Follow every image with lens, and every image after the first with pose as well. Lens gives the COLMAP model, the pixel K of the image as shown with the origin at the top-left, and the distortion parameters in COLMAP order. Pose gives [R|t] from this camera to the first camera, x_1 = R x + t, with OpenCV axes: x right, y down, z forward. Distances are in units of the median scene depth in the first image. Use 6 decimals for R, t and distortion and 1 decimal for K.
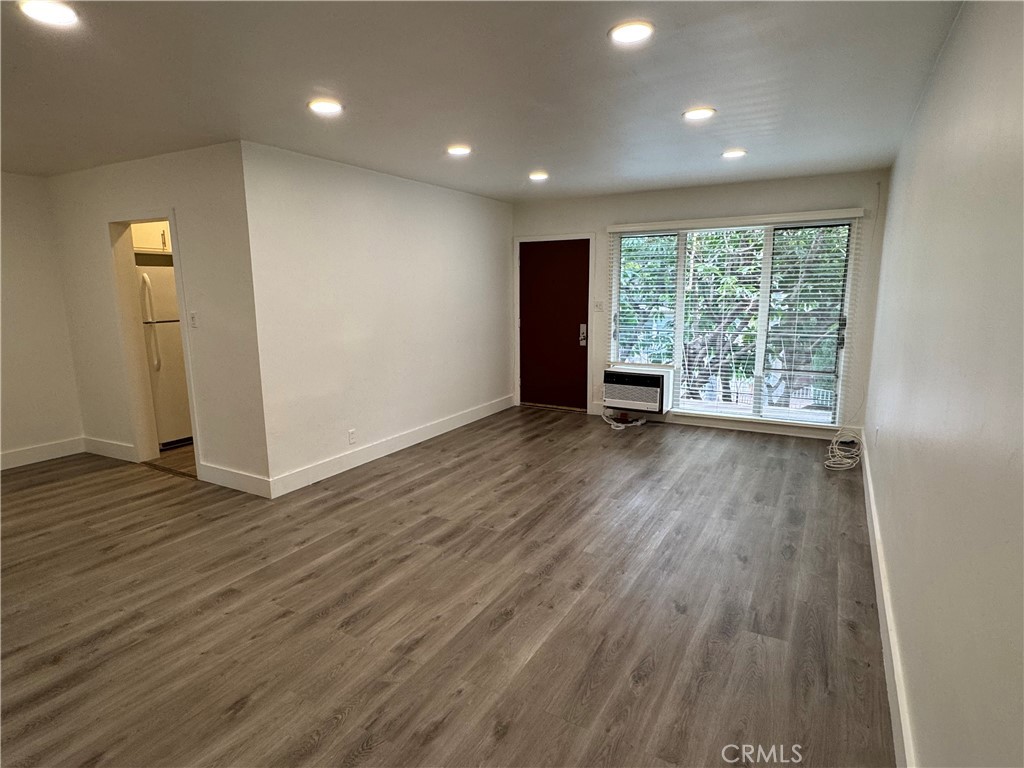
lens RADIAL K [[565.5, 0, 511.0], [0, 565.5, 388.9], [0, 0, 1]] dist [-0.003114, 0.005862]
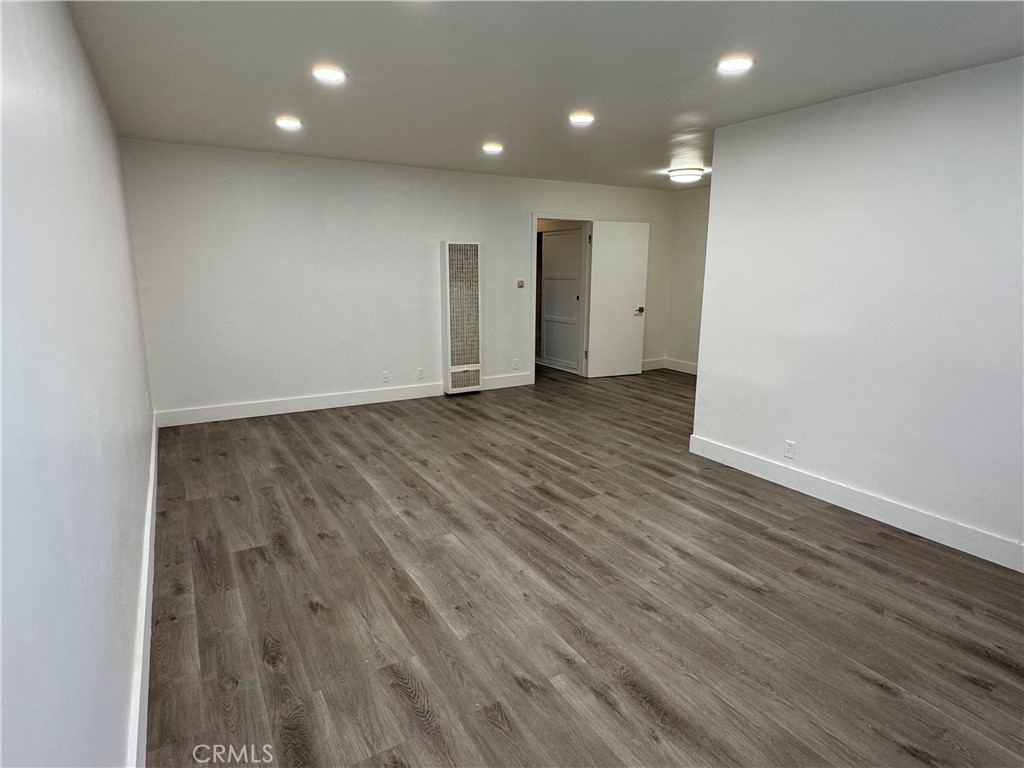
lens RADIAL K [[565.5, 0, 513.6], [0, 565.5, 383.5], [0, 0, 1]] dist [-0.003114, 0.005862]
pose [[-0.487956, 0.186296, -0.852756, 0.827754], [-0.163043, 0.940310, 0.298719, -0.257680], [0.857505, 0.284798, -0.428456, 1.377962]]
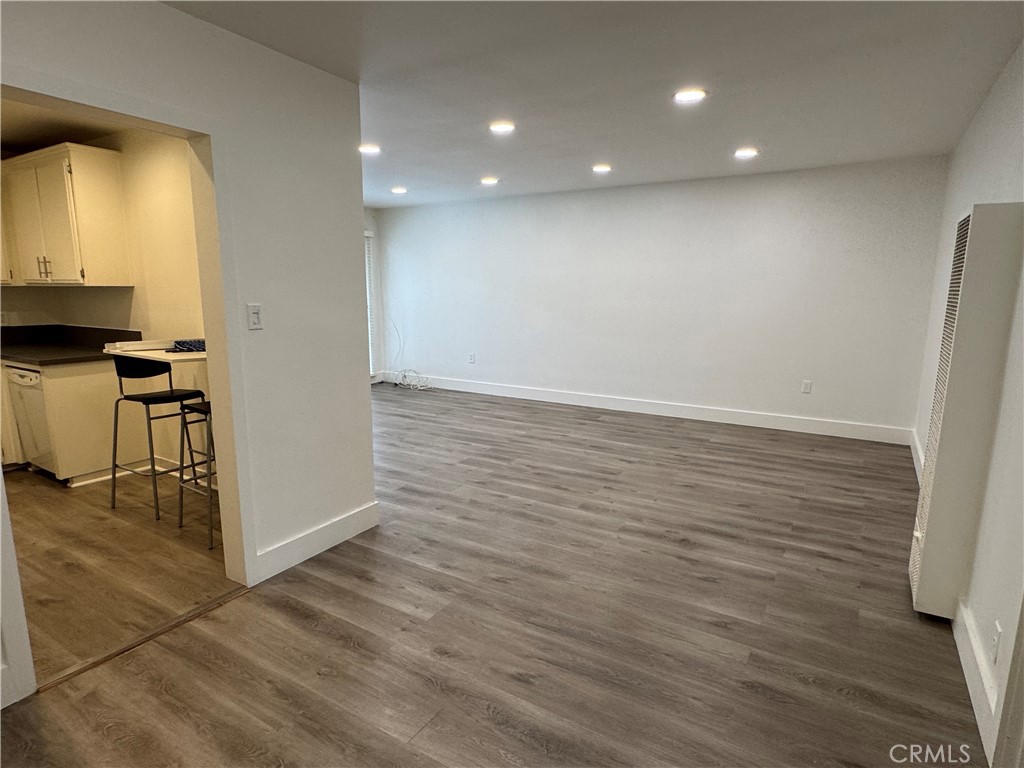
lens RADIAL K [[565.5, 0, 507.6], [0, 565.5, 385.7], [0, 0, 1]] dist [-0.003114, 0.005862]
pose [[0.039906, -0.168249, 0.984936, -1.453581], [0.181263, 0.970585, 0.158454, -0.123025], [-0.982625, 0.172209, 0.069230, 0.867987]]
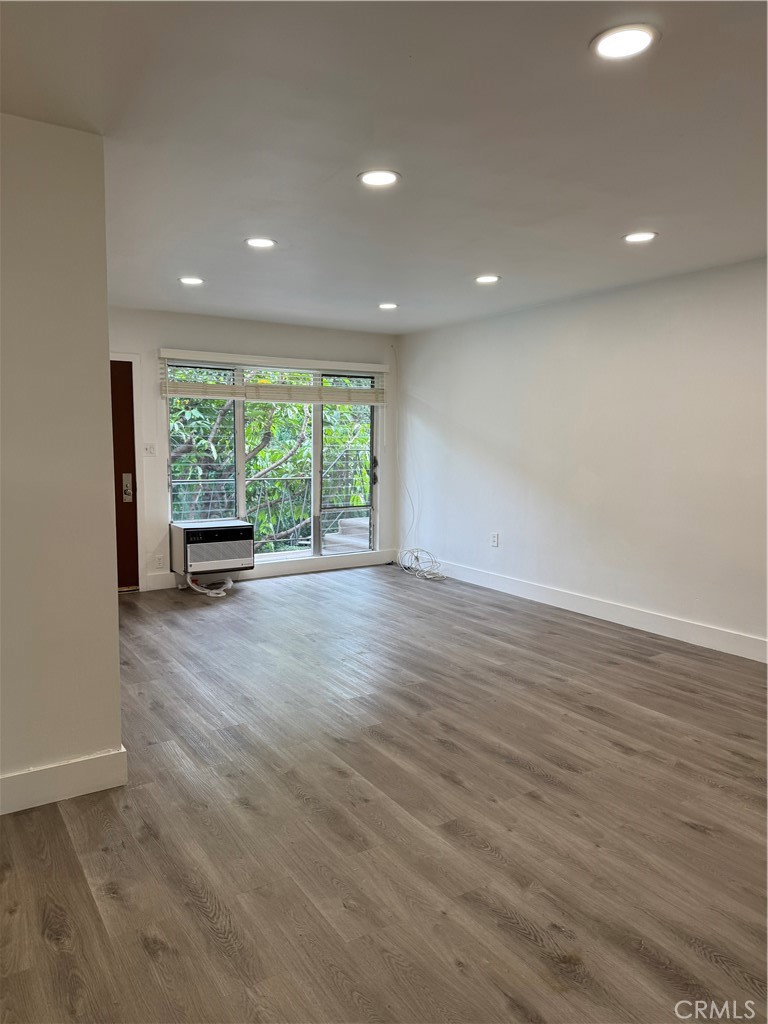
lens RADIAL K [[714.3, 0, 374.8], [0, 714.3, 505.8], [0, 0, 1]] dist [0.040243, -0.022239]
pose [[0.465597, -0.075318, 0.881786, -1.100845], [0.151604, 0.988432, 0.004378, -0.049672], [-0.871915, 0.131644, 0.471629, 0.505560]]
